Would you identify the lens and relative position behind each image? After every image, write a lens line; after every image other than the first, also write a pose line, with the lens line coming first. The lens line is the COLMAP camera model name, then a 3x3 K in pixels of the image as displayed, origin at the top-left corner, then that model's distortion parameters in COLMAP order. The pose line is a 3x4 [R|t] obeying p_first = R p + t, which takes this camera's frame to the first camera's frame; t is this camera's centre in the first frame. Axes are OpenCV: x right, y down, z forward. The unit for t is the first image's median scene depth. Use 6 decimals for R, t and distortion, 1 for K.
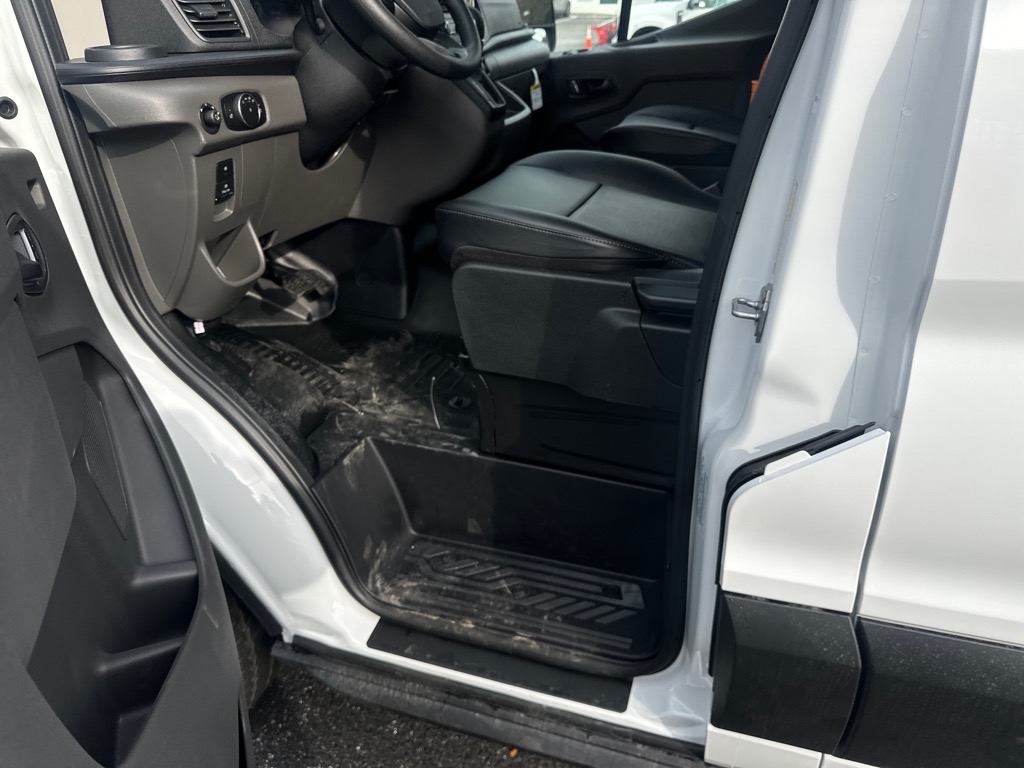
lens RADIAL K [[702.8, 0, 508.8], [0, 702.8, 360.6], [0, 0, 1]] dist [0.046869, -0.113046]
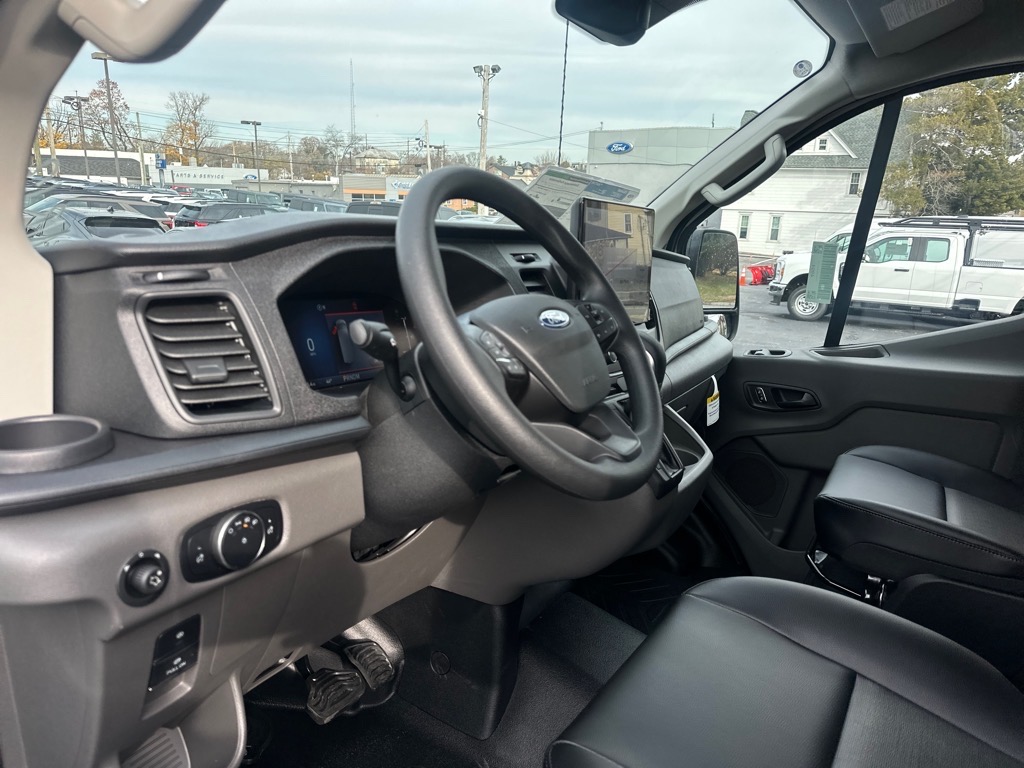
lens RADIAL K [[731.2, 0, 508.5], [0, 731.2, 391.1], [0, 0, 1]] dist [0.045251, -0.081637]
pose [[0.974533, 0.124051, -0.186808, -0.052891], [-0.167925, 0.955809, -0.241311, -0.274022], [0.148617, 0.266535, 0.952298, 0.338497]]
